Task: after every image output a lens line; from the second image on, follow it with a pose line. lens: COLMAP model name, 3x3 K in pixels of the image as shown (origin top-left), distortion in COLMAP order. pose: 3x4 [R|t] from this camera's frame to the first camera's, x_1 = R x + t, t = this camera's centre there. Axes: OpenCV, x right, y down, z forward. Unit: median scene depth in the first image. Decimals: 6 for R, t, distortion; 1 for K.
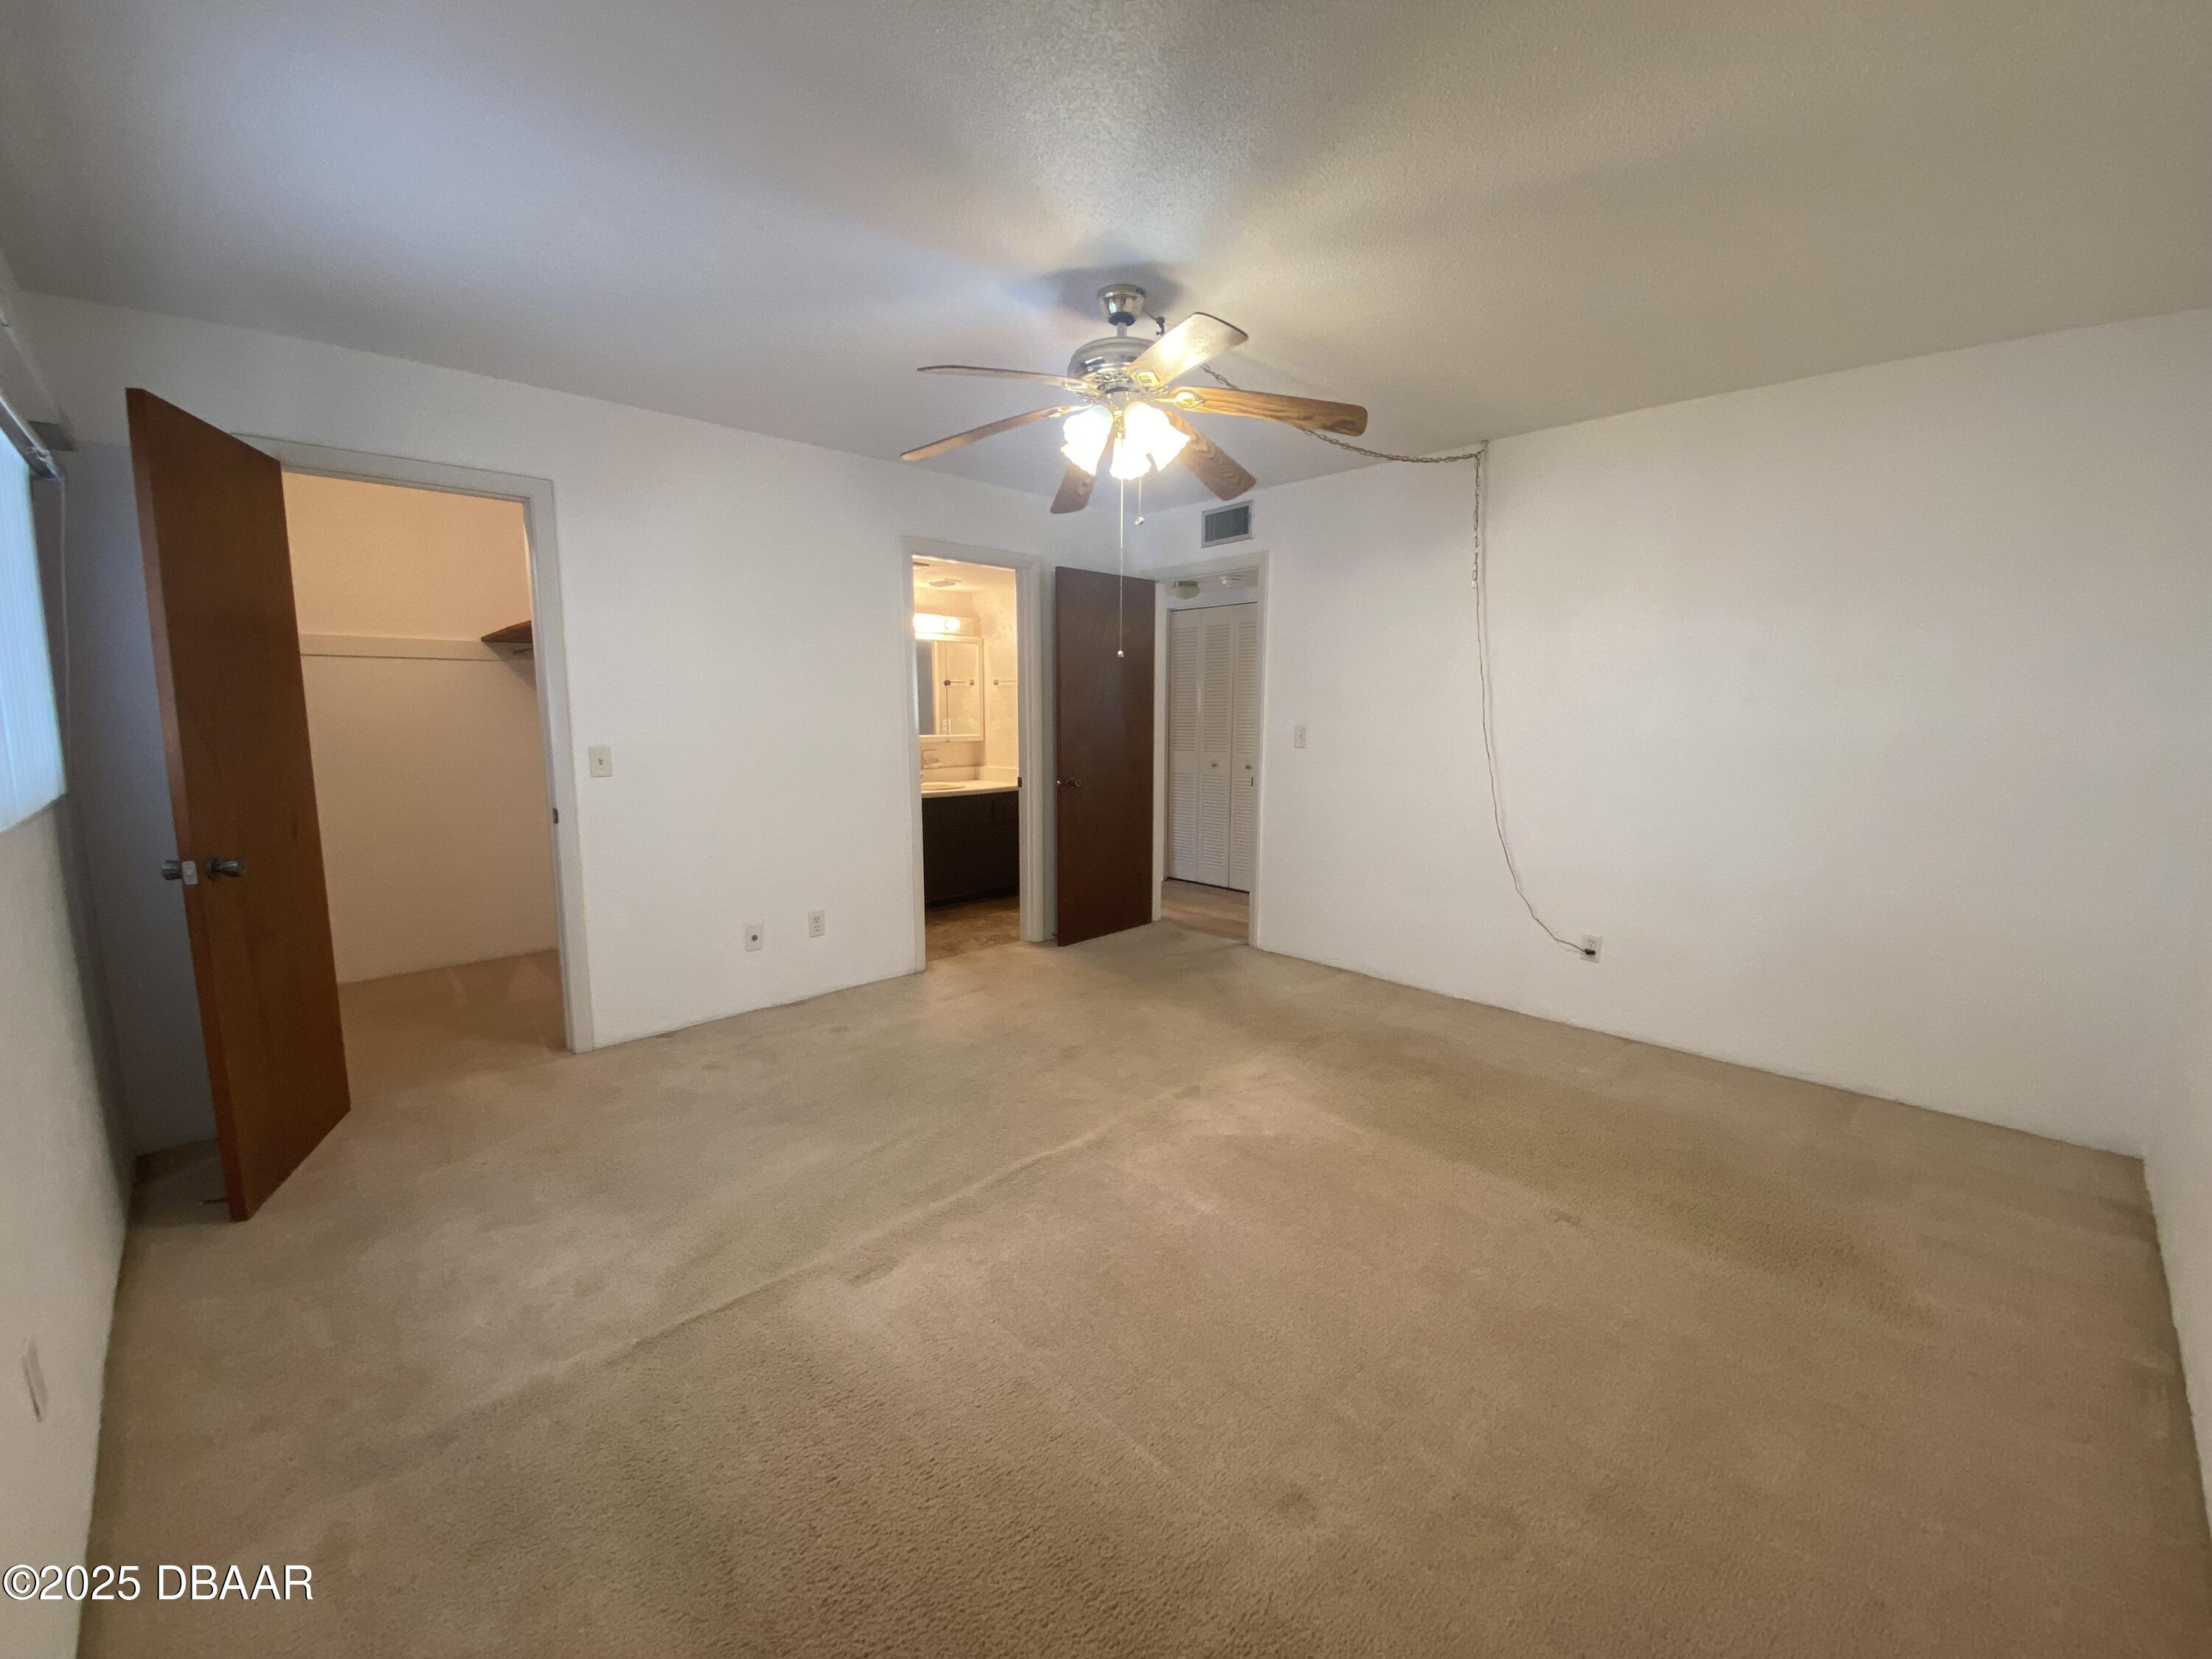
lens RADIAL K [[896.1, 0, 1099.9], [0, 896.1, 827.6], [0, 0, 1]] dist [0.044177, -0.035882]
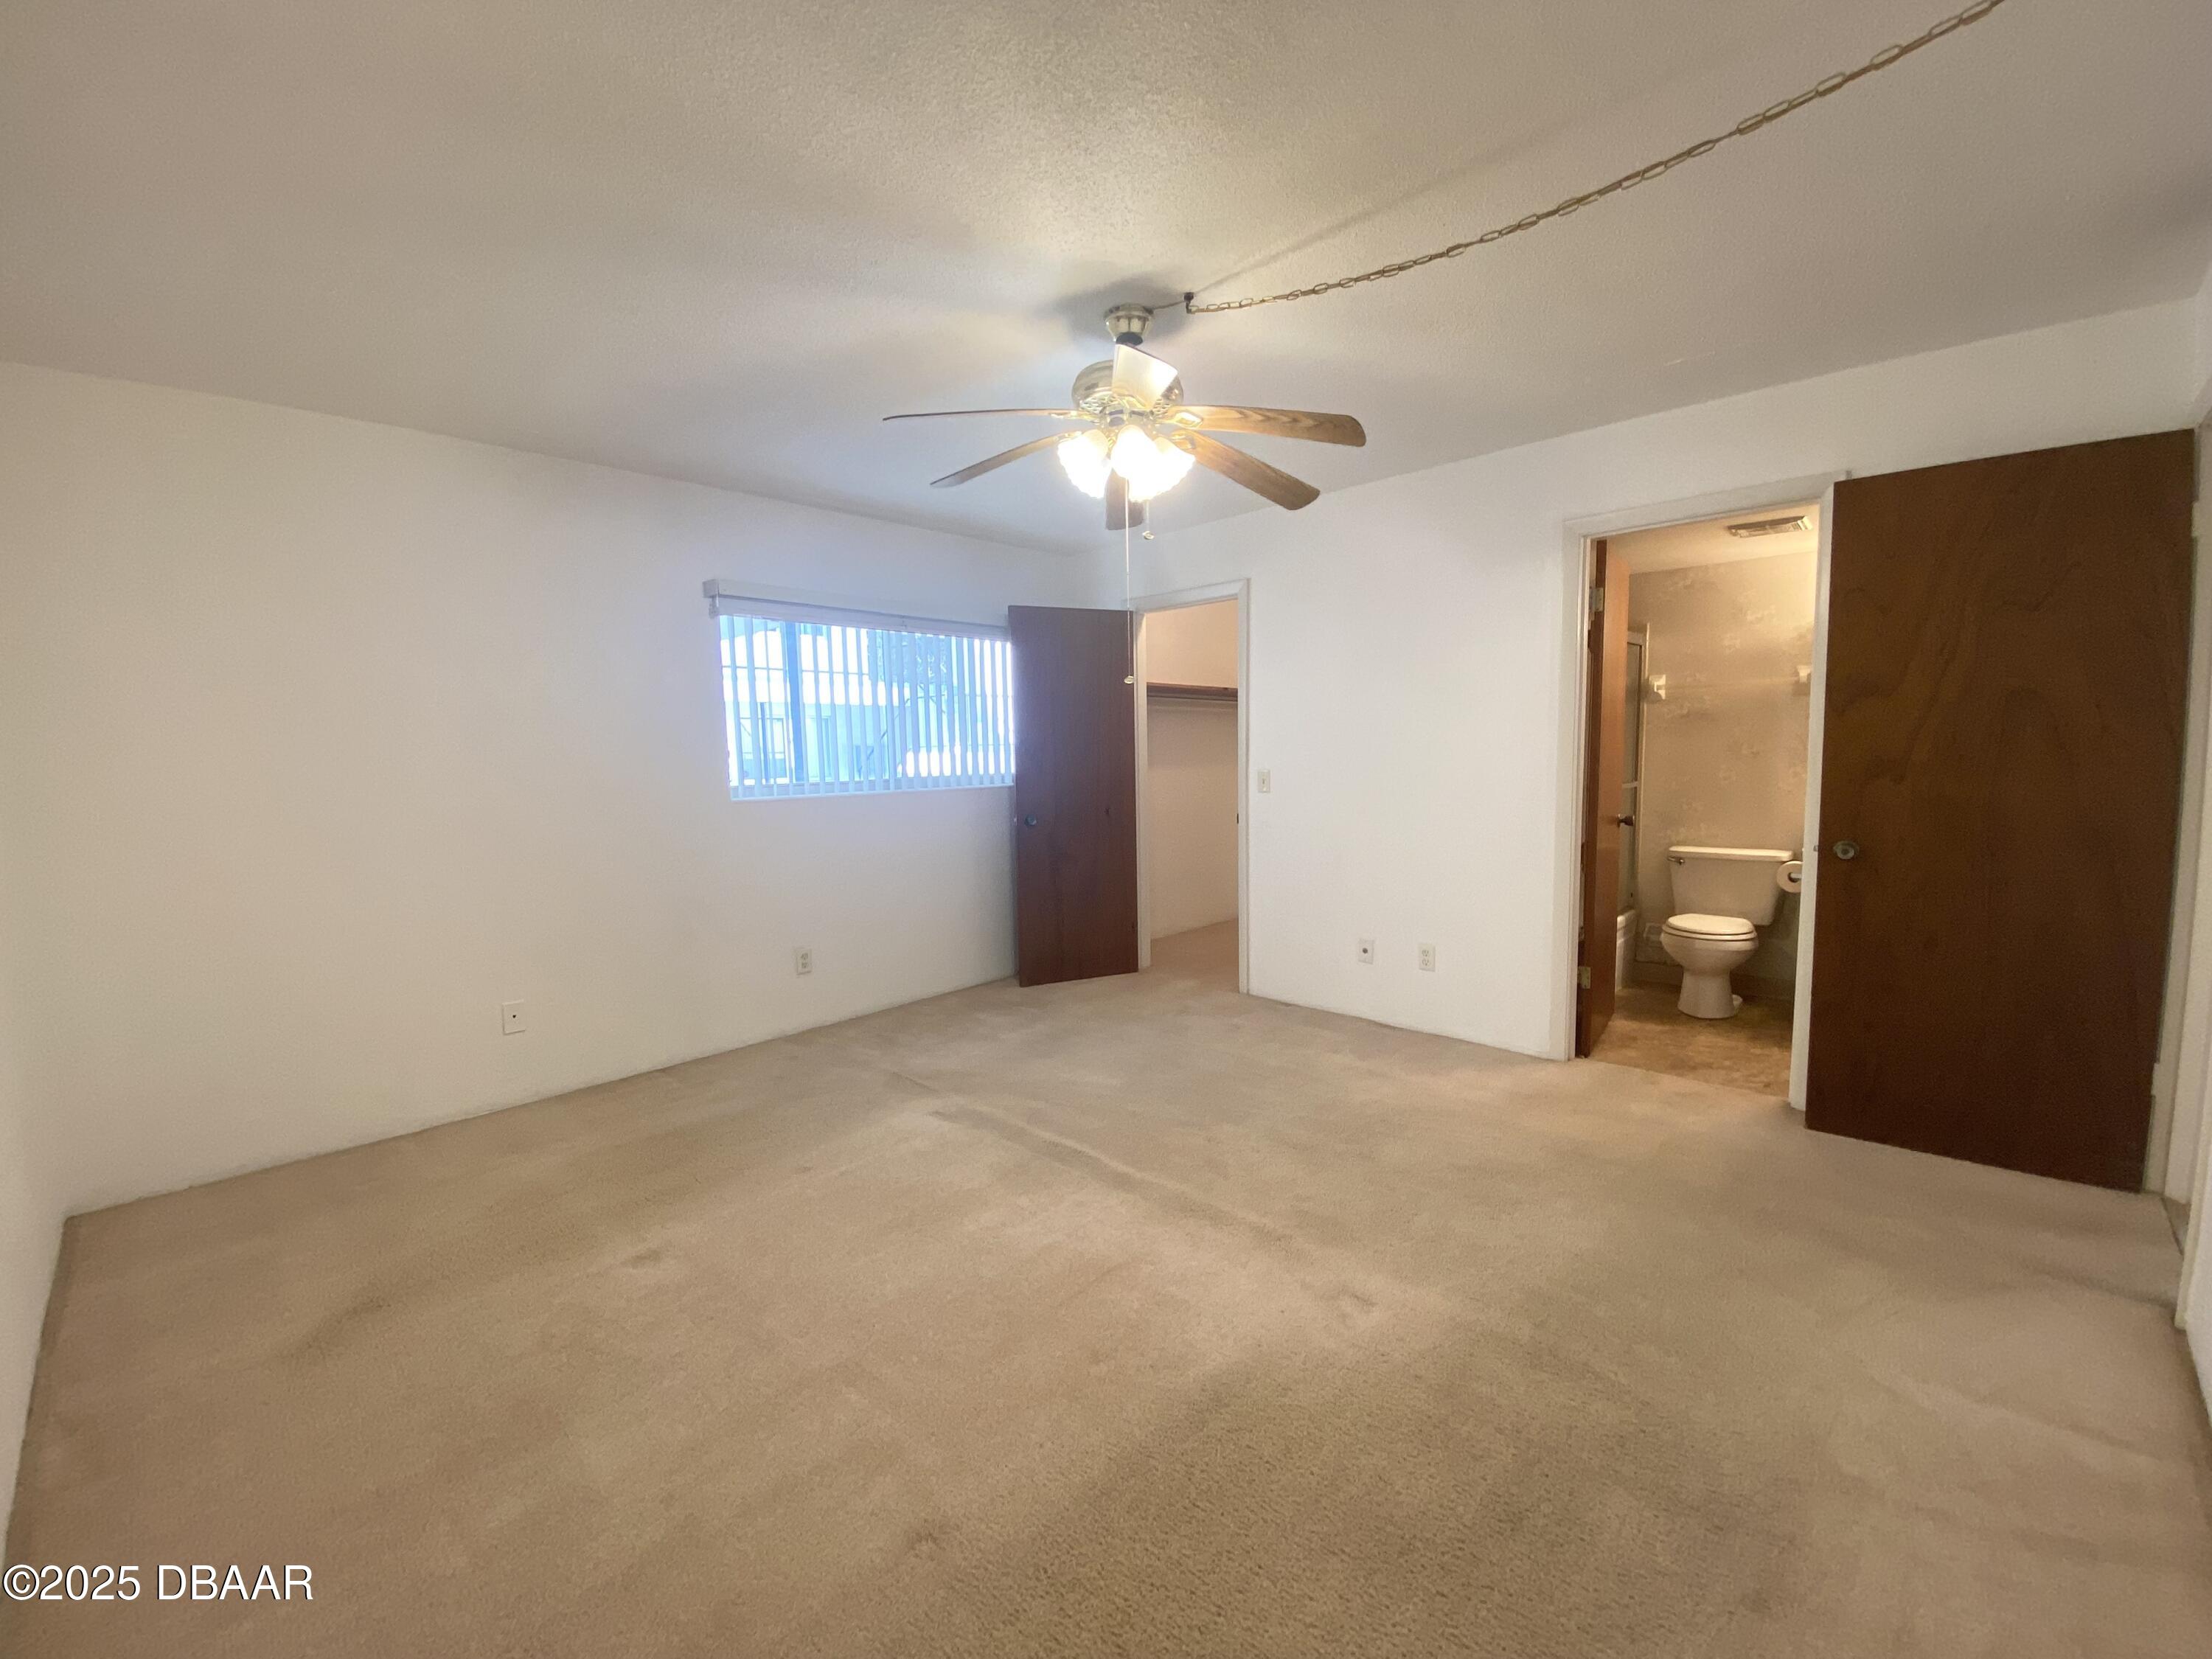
lens RADIAL K [[896.1, 0, 1099.9], [0, 896.1, 827.6], [0, 0, 1]] dist [0.044177, -0.035882]
pose [[0.029015, 0.087211, -0.995767, 0.574635], [-0.110606, 0.990349, 0.083514, -0.067315], [0.993441, 0.107715, 0.038381, 0.543521]]
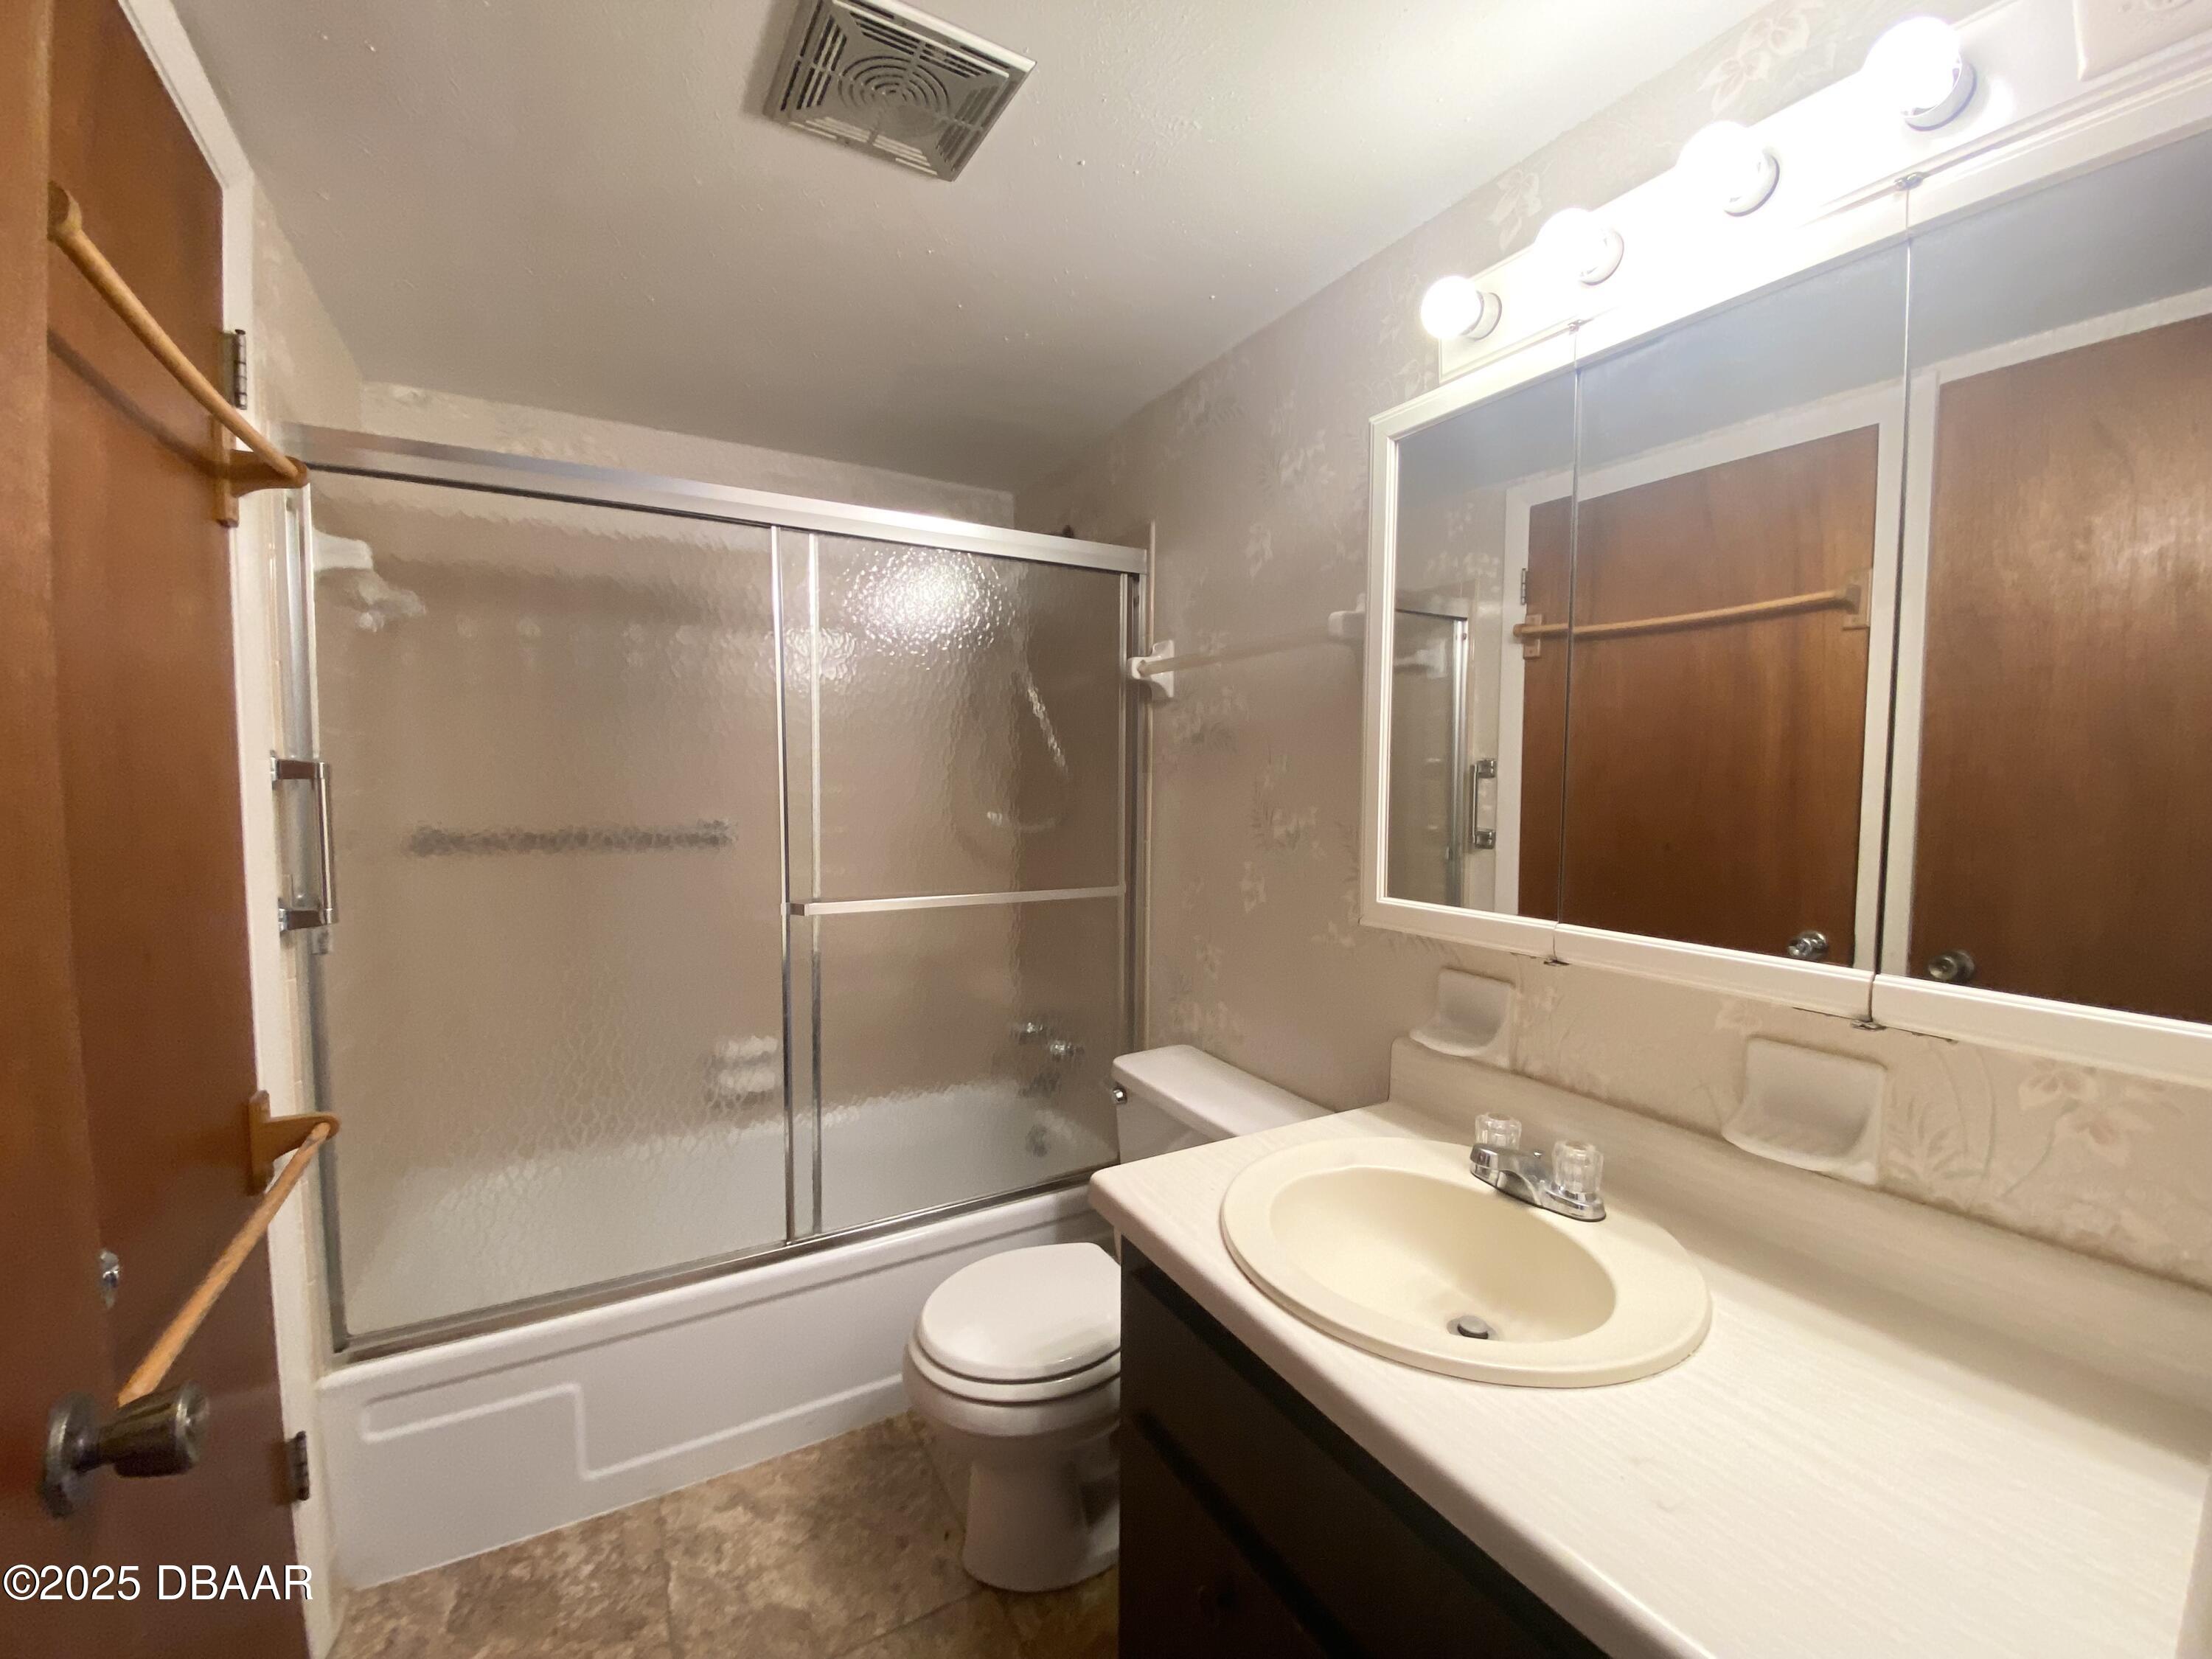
lens RADIAL K [[896.1, 0, 1099.9], [0, 896.1, 827.6], [0, 0, 1]] dist [0.044177, -0.035882]
pose [[-0.247196, 0.061442, -0.967016, -0.021879], [-0.133678, 0.986282, 0.096838, -0.171405], [0.959700, 0.153207, -0.235591, 1.295514]]
